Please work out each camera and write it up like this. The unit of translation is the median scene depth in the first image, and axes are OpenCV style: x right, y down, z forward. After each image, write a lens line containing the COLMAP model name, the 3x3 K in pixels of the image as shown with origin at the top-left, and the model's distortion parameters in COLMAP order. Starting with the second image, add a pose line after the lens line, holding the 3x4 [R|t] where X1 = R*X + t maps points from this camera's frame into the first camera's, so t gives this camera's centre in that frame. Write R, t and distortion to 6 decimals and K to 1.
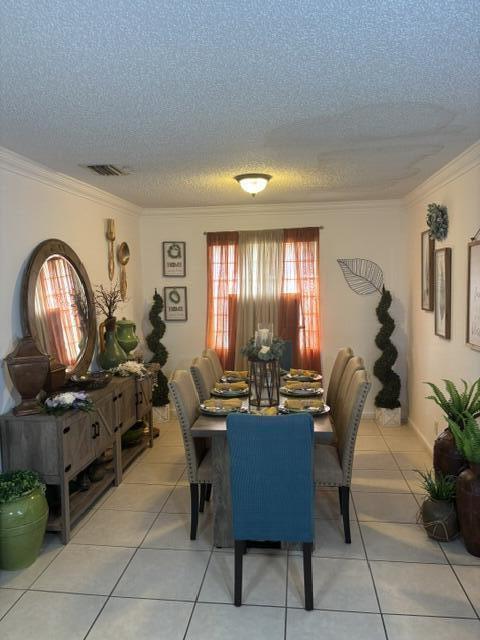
lens RADIAL K [[485.8, 0, 239.9], [0, 485.8, 329.0], [0, 0, 1]] dist [0.070264, -0.006889]
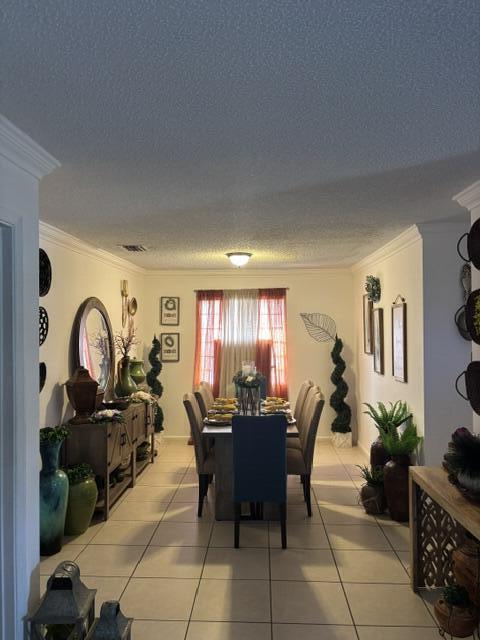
lens RADIAL K [[485.8, 0, 239.9], [0, 485.8, 329.0], [0, 0, 1]] dist [0.070264, -0.006889]
pose [[0.997147, 0.013981, 0.074176, -0.056903], [-0.006639, 0.995133, -0.098320, 0.025190], [-0.075189, 0.097547, 0.992387, -0.263544]]
